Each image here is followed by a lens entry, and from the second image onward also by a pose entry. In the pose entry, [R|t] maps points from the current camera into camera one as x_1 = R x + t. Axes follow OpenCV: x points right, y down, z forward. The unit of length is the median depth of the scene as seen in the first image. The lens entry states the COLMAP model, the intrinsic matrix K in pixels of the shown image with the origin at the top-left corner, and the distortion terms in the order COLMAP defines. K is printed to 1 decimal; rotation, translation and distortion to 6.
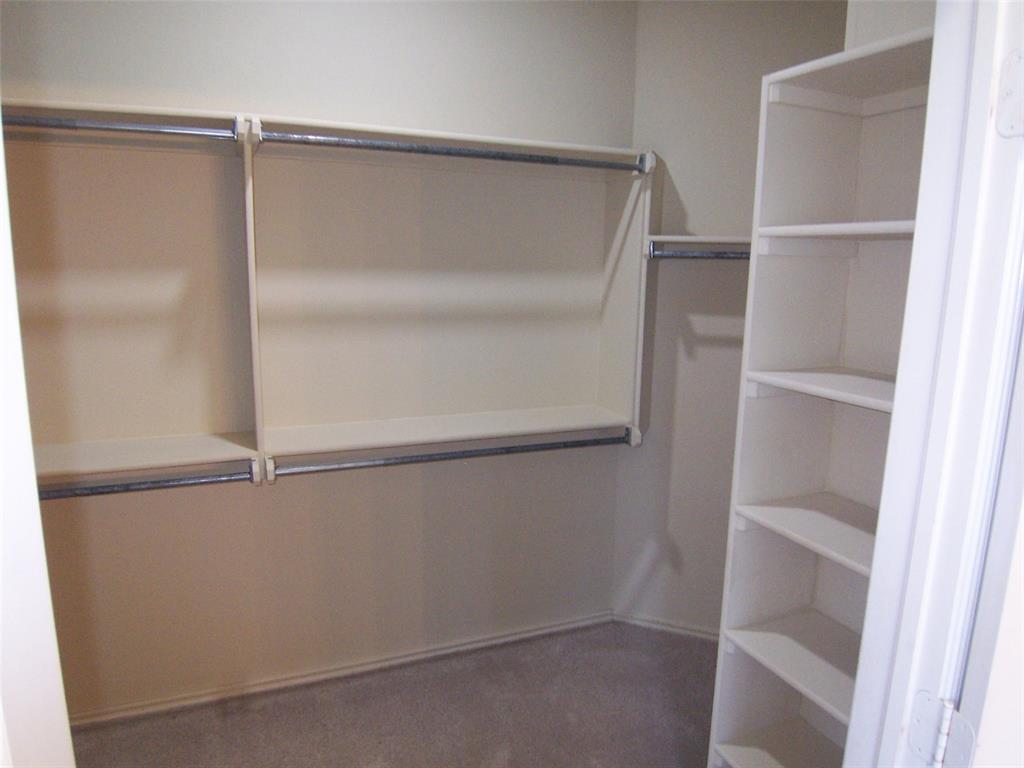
lens RADIAL K [[691.8, 0, 508.1], [0, 691.8, 389.4], [0, 0, 1]] dist [-0.008308, -0.039017]
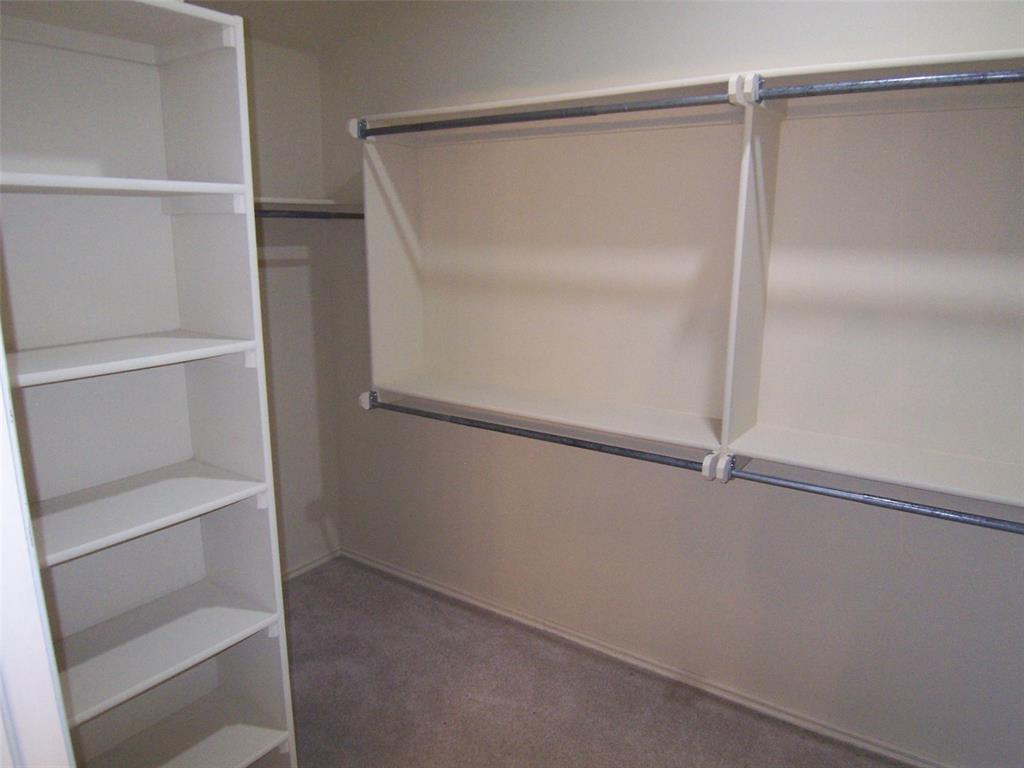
lens RADIAL K [[691.8, 0, 508.1], [0, 691.8, 389.4], [0, 0, 1]] dist [-0.008308, -0.039017]
pose [[0.563096, 0.174966, -0.807657, 0.198702], [-0.158278, 0.982070, 0.102399, -0.031185], [0.811093, 0.070174, 0.580693, 0.214321]]
